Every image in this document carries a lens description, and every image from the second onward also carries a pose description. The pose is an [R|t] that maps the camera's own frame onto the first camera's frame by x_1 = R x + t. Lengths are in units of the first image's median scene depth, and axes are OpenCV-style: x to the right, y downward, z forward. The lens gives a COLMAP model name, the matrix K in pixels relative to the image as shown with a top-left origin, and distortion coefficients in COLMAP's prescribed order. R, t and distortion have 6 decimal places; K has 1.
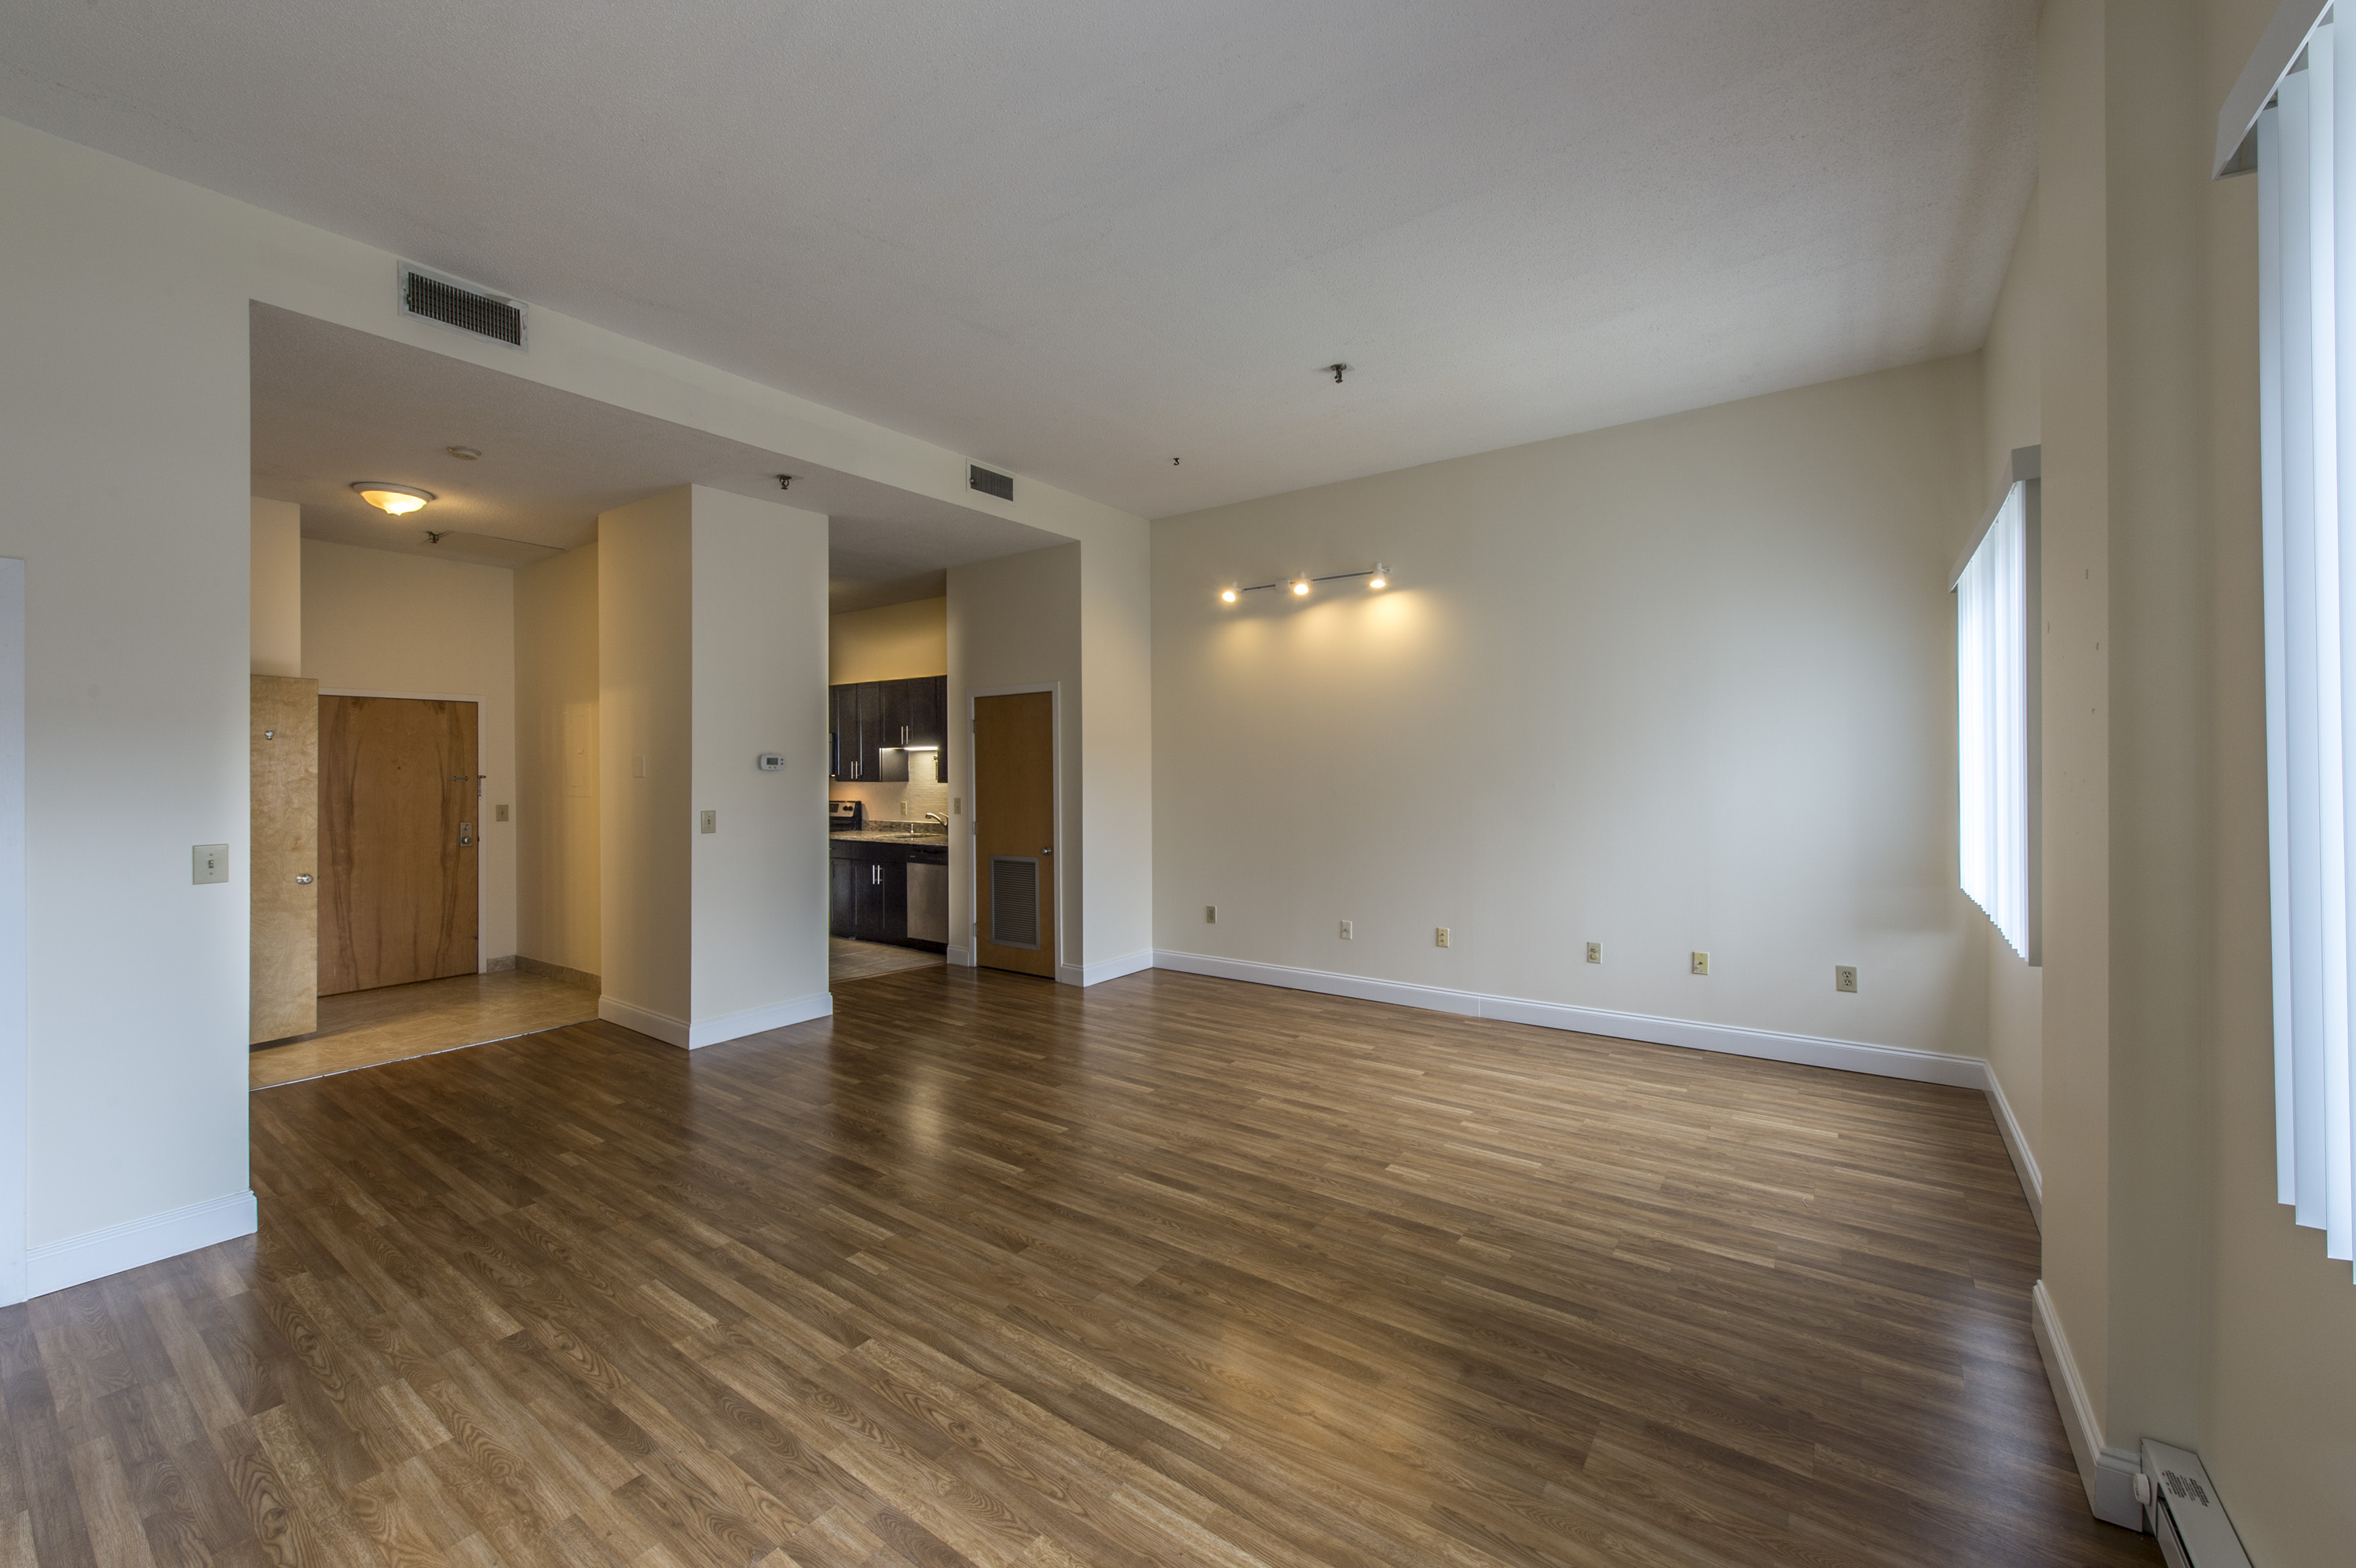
lens RADIAL K [[920.6, 0, 1167.5], [0, 920.6, 773.2], [0, 0, 1]] dist [0.012076, -0.000130]
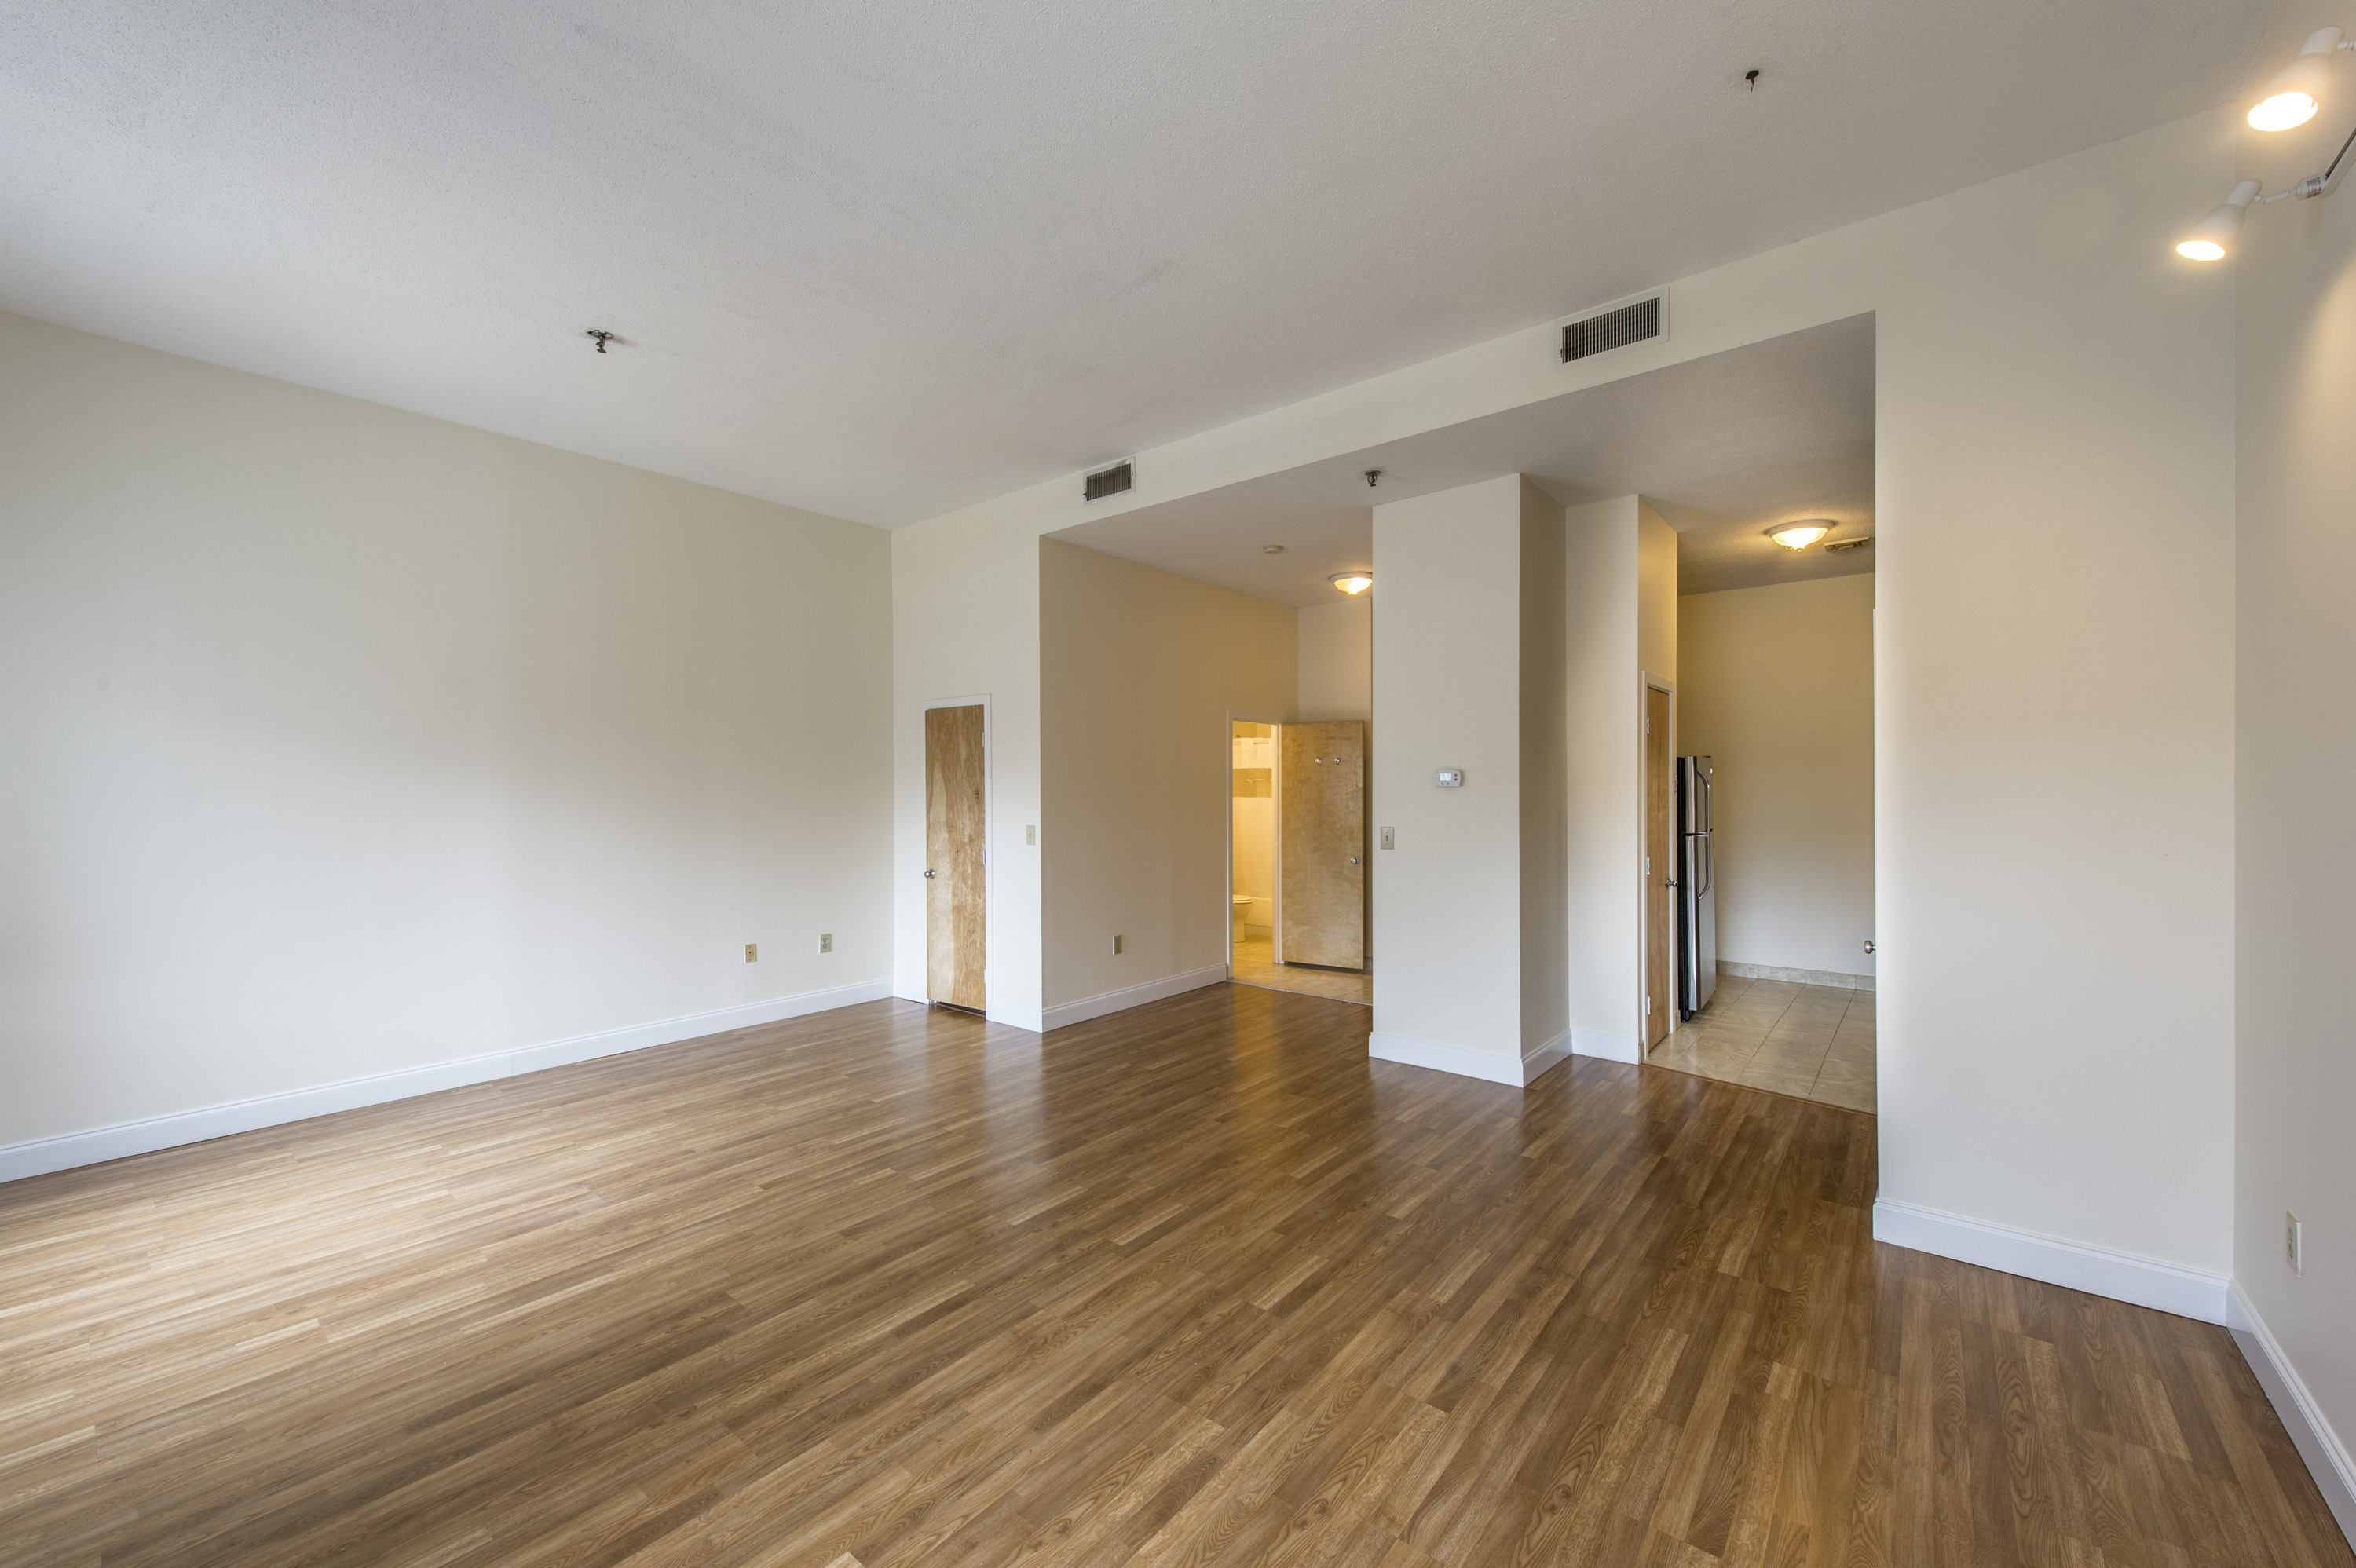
lens RADIAL K [[920.6, 0, 1167.5], [0, 920.6, 773.2], [0, 0, 1]] dist [0.012076, -0.000130]
pose [[-0.058980, -0.004726, -0.998248, 0.776523], [0.002505, 0.999985, -0.004882, -0.015499], [0.998256, -0.002789, -0.058967, 1.242068]]
